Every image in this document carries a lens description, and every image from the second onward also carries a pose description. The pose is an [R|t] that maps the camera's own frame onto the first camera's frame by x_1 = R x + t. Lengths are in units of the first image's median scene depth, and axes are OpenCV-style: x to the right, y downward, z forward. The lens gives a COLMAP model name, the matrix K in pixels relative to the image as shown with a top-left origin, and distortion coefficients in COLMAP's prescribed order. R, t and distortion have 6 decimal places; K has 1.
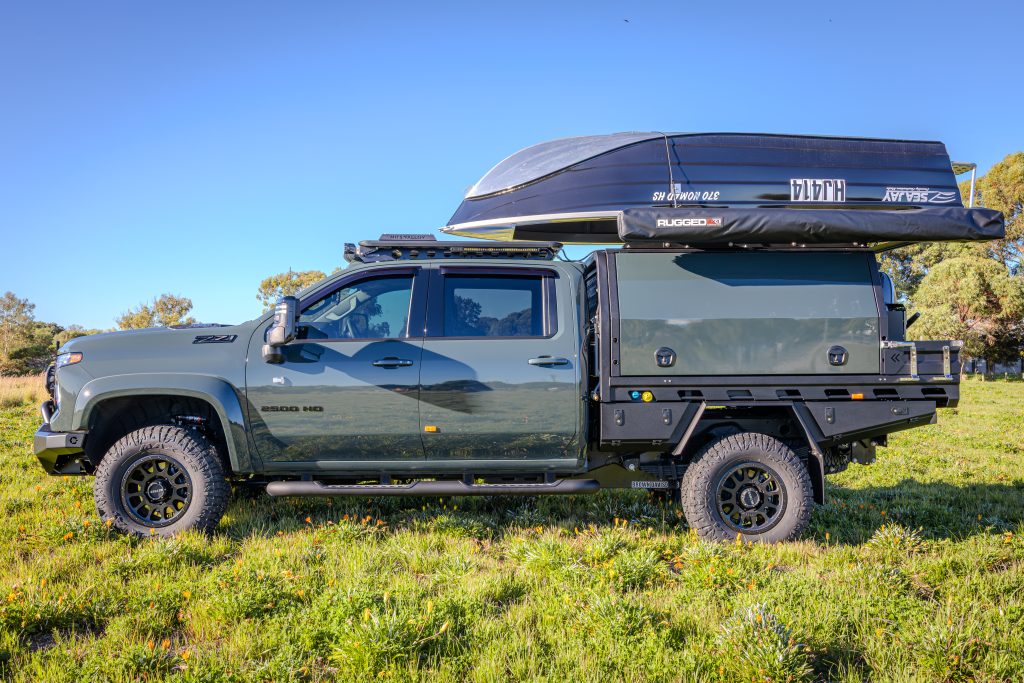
lens RADIAL K [[909.4, 0, 515.3], [0, 909.4, 321.9], [0, 0, 1]] dist [-0.009548, -0.004704]
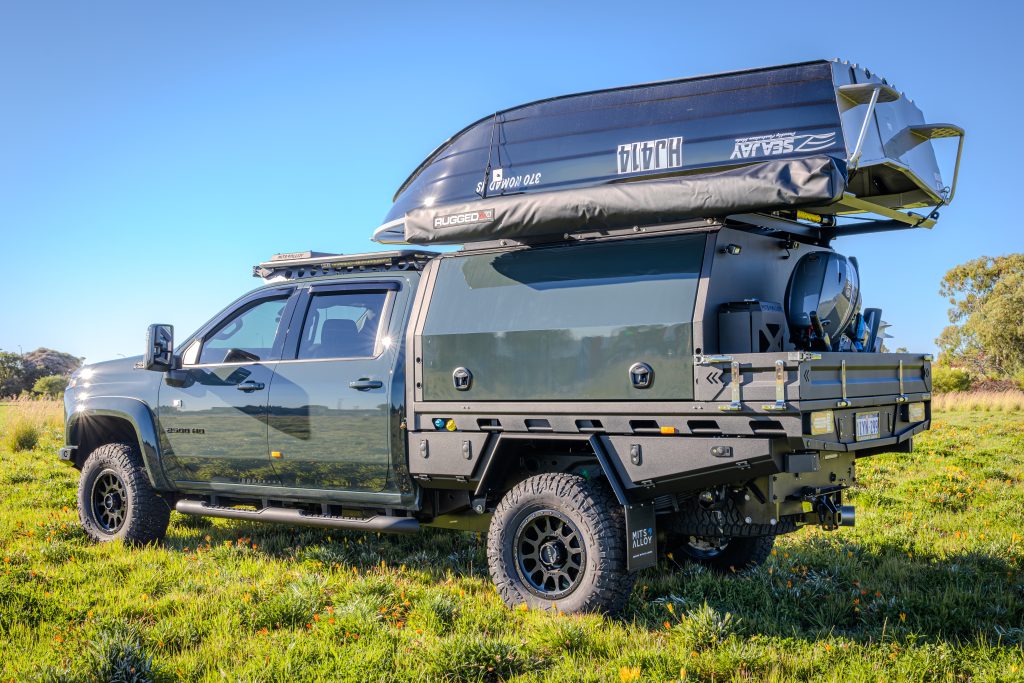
lens RADIAL K [[1190.2, 0, 512.0], [0, 1190.2, 341.5], [0, 0, 1]] dist [-0.014028, -0.007359]
pose [[0.786403, -0.025905, -0.617170, 0.877731], [0.033367, 0.999443, 0.000566, 0.004787], [0.616812, -0.021038, 0.786829, 0.157006]]
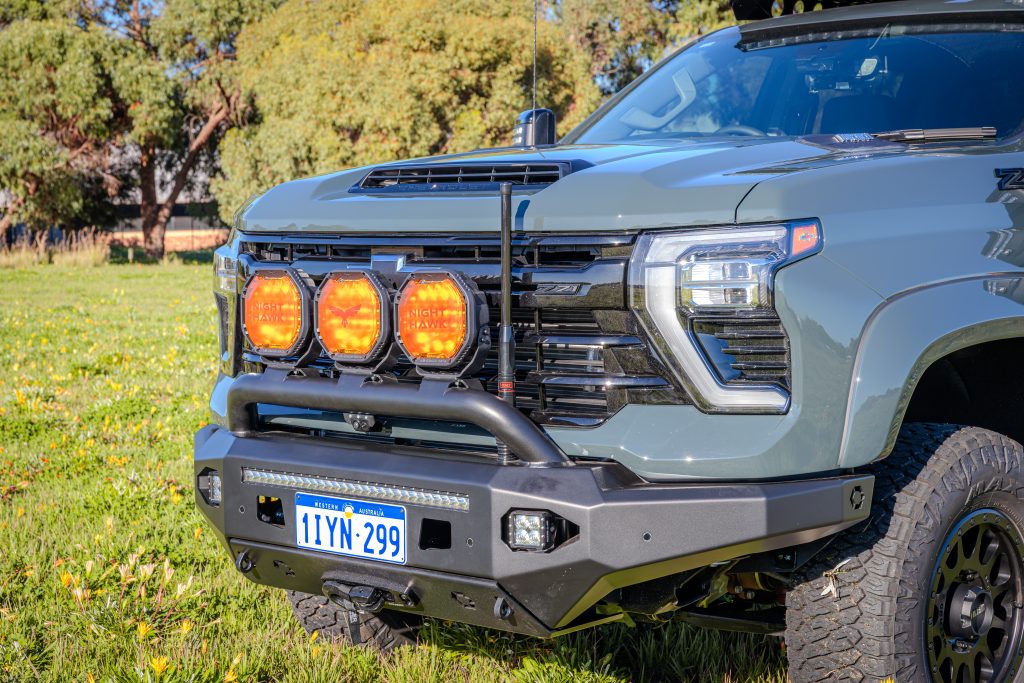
lens RADIAL K [[1937.3, 0, 512.0], [0, 1937.3, 341.5], [0, 0, 1]] dist [-0.030805, 0.047798]
pose [[0.685649, -0.058191, 0.725603, -1.031246], [-0.014713, 0.995488, 0.093738, 0.014562], [-0.727784, -0.074947, 0.681699, 0.613905]]
